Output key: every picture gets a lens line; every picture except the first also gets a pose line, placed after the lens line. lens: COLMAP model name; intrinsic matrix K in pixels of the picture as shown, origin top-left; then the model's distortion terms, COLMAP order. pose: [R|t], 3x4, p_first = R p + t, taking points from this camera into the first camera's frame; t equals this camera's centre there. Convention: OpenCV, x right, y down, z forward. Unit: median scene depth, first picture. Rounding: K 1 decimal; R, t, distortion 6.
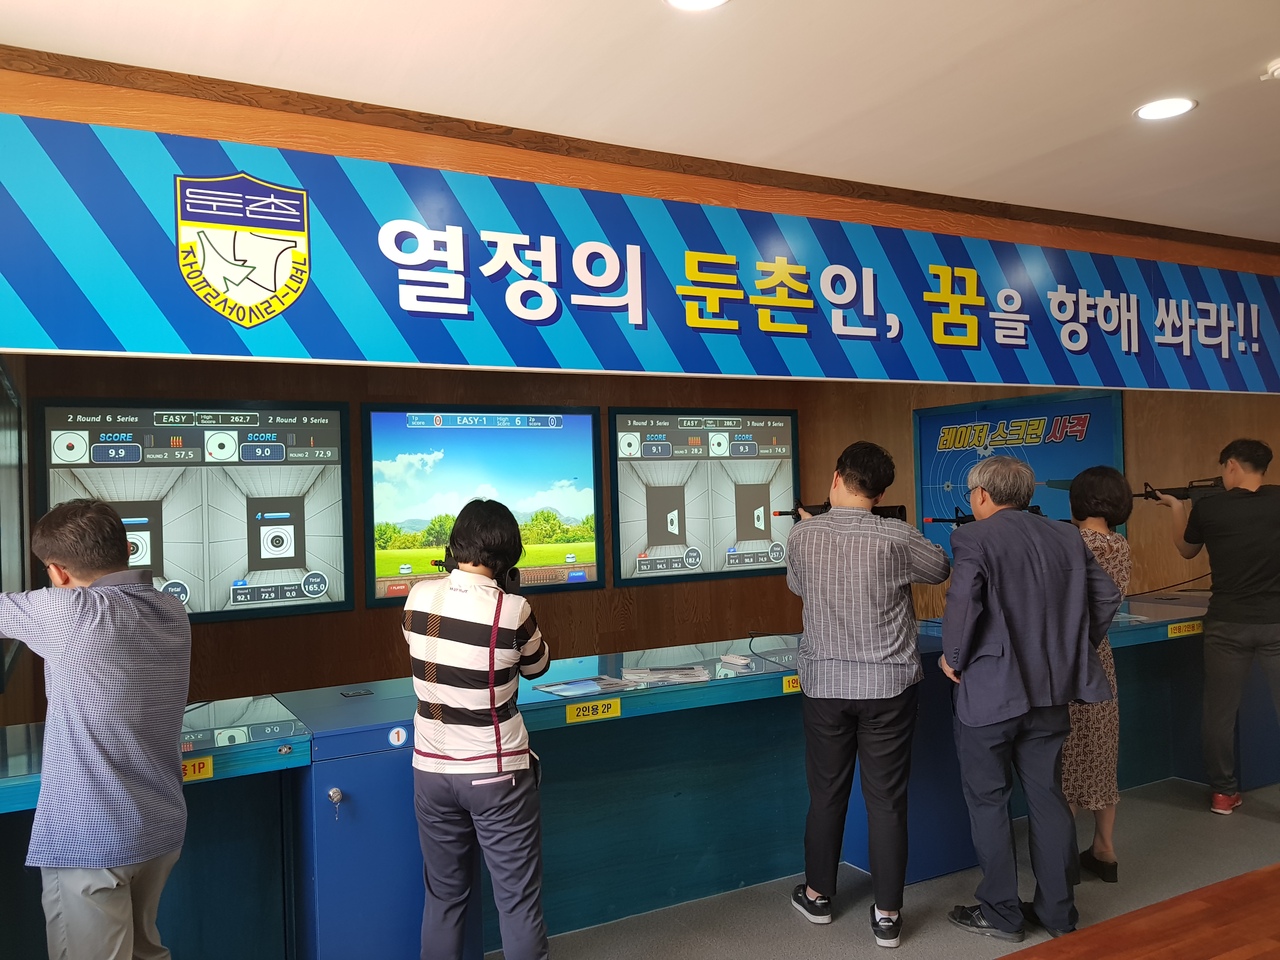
lens RADIAL K [[1000.8, 0, 620.0], [0, 1000.8, 490.1], [0, 0, 1]] dist [0.072899, -0.100117]
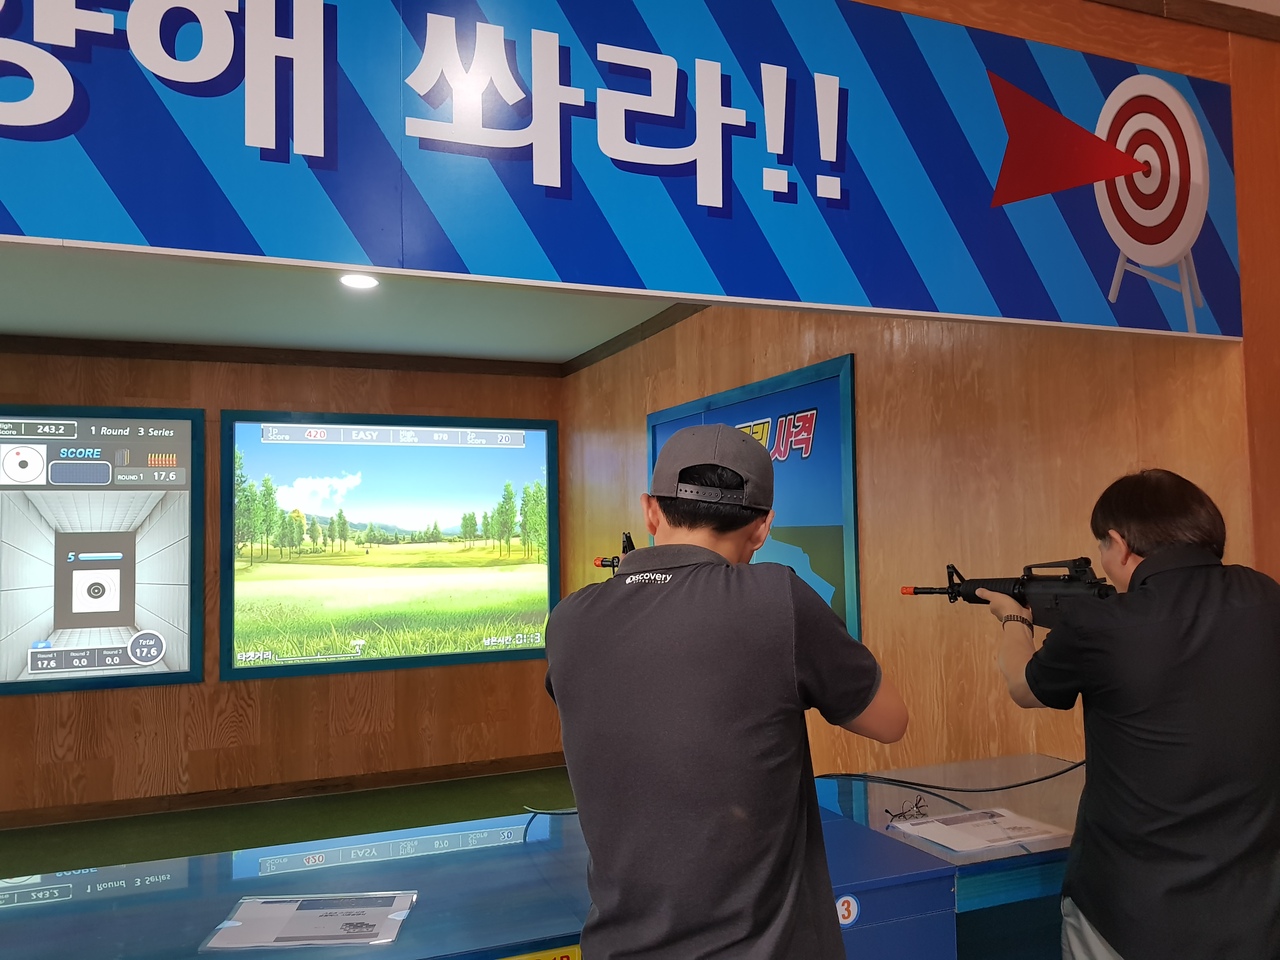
lens RADIAL K [[1000.8, 0, 626.5], [0, 1000.8, 481.7], [0, 0, 1]] dist [0.072899, -0.100117]
pose [[0.993126, 0.007176, -0.116834, 0.673547], [-0.012849, 0.998771, -0.047879, -0.012640], [0.116346, 0.049051, 0.991997, 0.702399]]
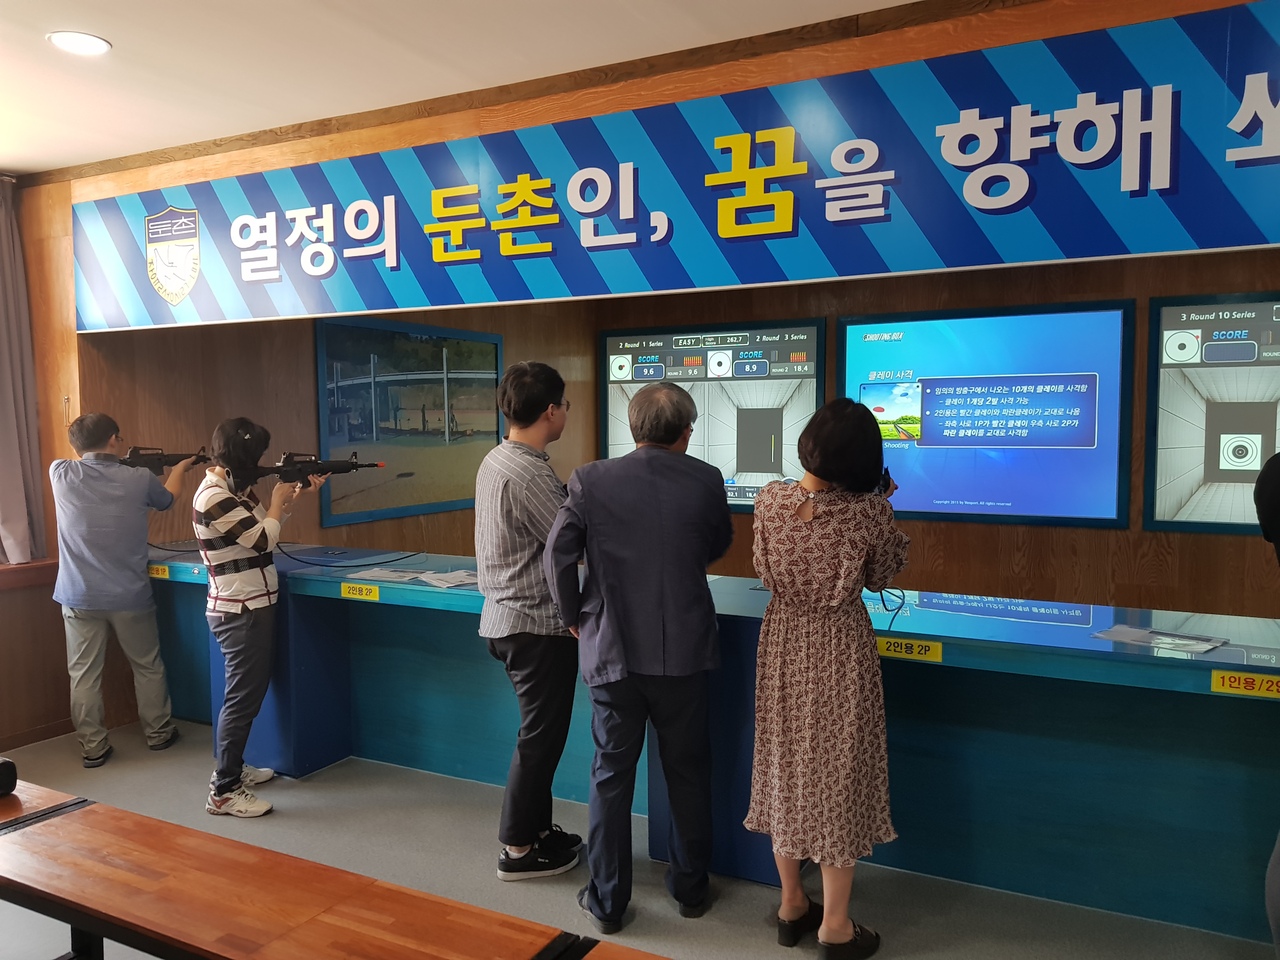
lens RADIAL K [[1000.8, 0, 642.5], [0, 1000.8, 504.2], [0, 0, 1]] dist [0.072899, -0.100117]
pose [[0.556357, 0.099099, -0.825013, 0.861125], [-0.006464, 0.993349, 0.114960, -0.023957], [0.830918, -0.058626, 0.553298, 0.442459]]
